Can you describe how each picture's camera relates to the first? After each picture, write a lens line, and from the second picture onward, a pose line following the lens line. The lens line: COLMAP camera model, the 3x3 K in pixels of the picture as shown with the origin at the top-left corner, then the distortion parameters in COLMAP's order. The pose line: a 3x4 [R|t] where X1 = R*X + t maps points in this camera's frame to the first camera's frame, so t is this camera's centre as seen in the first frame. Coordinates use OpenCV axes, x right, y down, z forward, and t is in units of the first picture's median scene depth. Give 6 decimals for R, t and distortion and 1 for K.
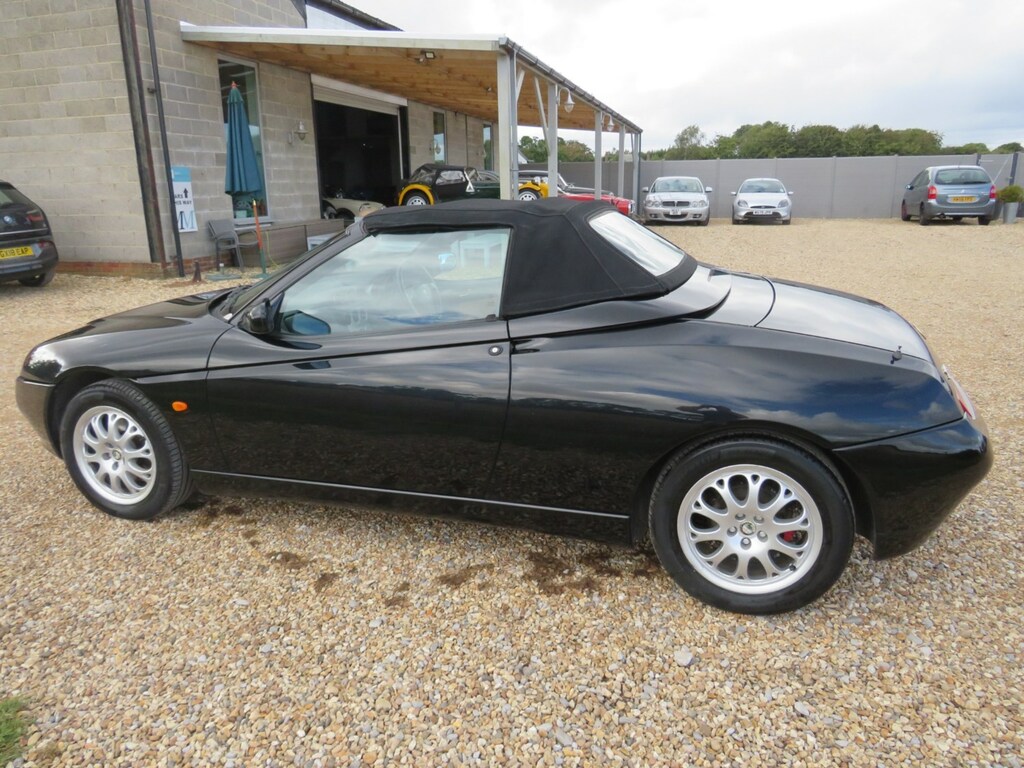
lens RADIAL K [[728.9, 0, 506.8], [0, 728.9, 358.3], [0, 0, 1]] dist [-0.032373, 0.013785]
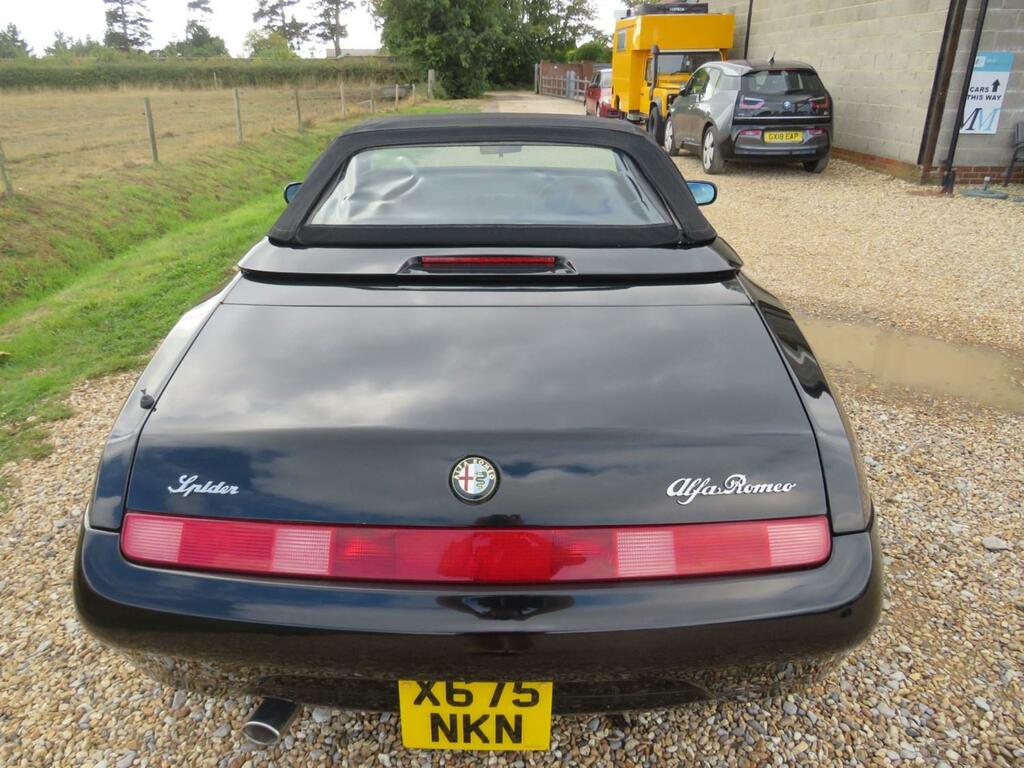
lens RADIAL K [[728.9, 0, 503.5], [0, 728.9, 374.5], [0, 0, 1]] dist [-0.032373, 0.013785]
pose [[0.277654, 0.382246, -0.881361, 0.274621], [-0.227065, 0.917550, 0.326409, -0.071145], [0.933461, 0.109497, 0.341556, 0.249111]]
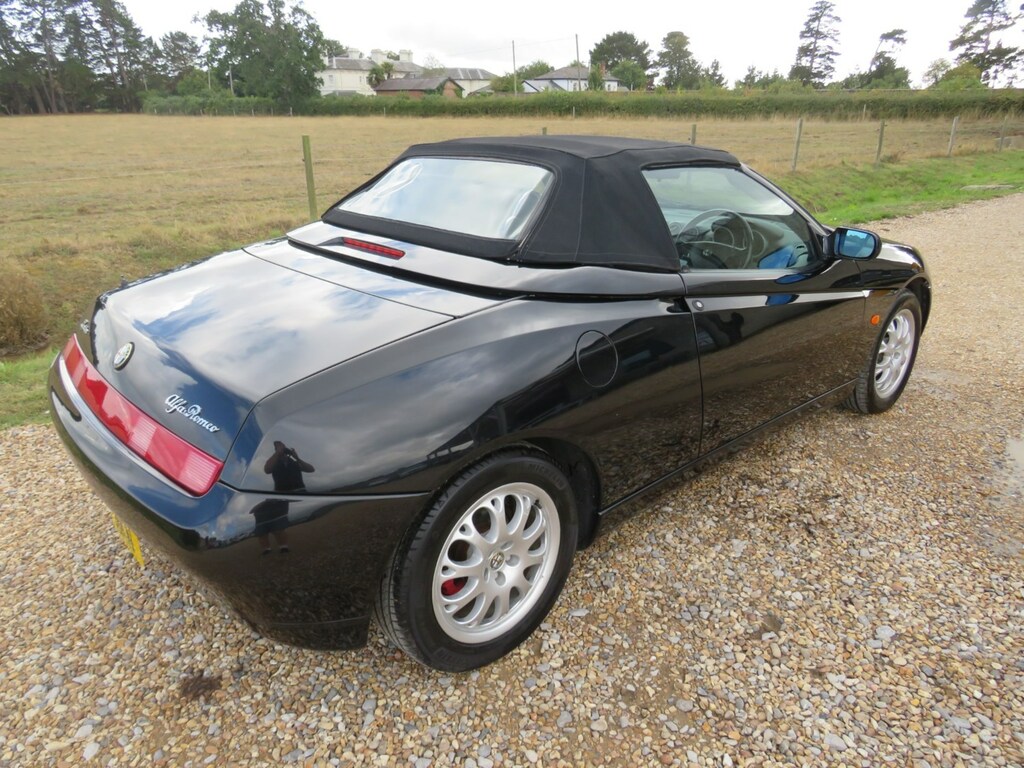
lens RADIAL K [[728.9, 0, 490.8], [0, 728.9, 374.8], [0, 0, 1]] dist [-0.032373, 0.013785]
pose [[-0.531073, 0.310185, -0.788509, 0.270462], [-0.182802, 0.866729, 0.464074, -0.117920], [0.827372, 0.390598, -0.403594, 0.459672]]
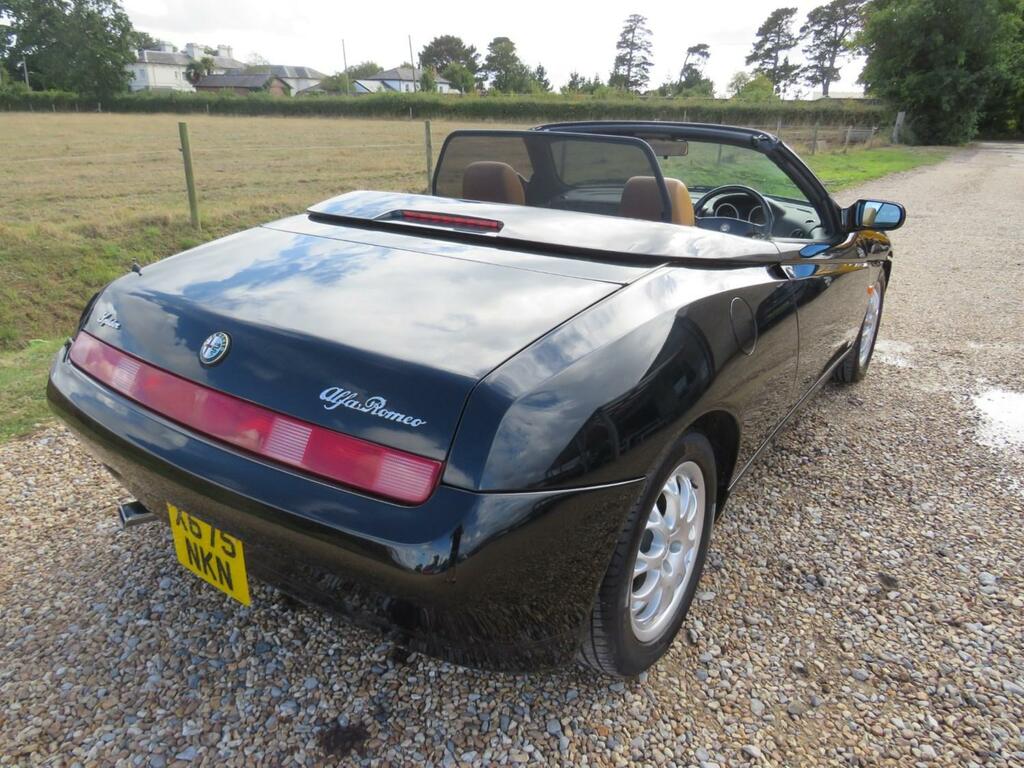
lens RADIAL K [[728.9, 0, 498.6], [0, 728.9, 376.4], [0, 0, 1]] dist [-0.032373, 0.013785]
pose [[-0.325478, 0.333743, -0.884692, 0.289934], [-0.232258, 0.878754, 0.416951, -0.087056], [0.916581, 0.341185, -0.208500, 0.385917]]
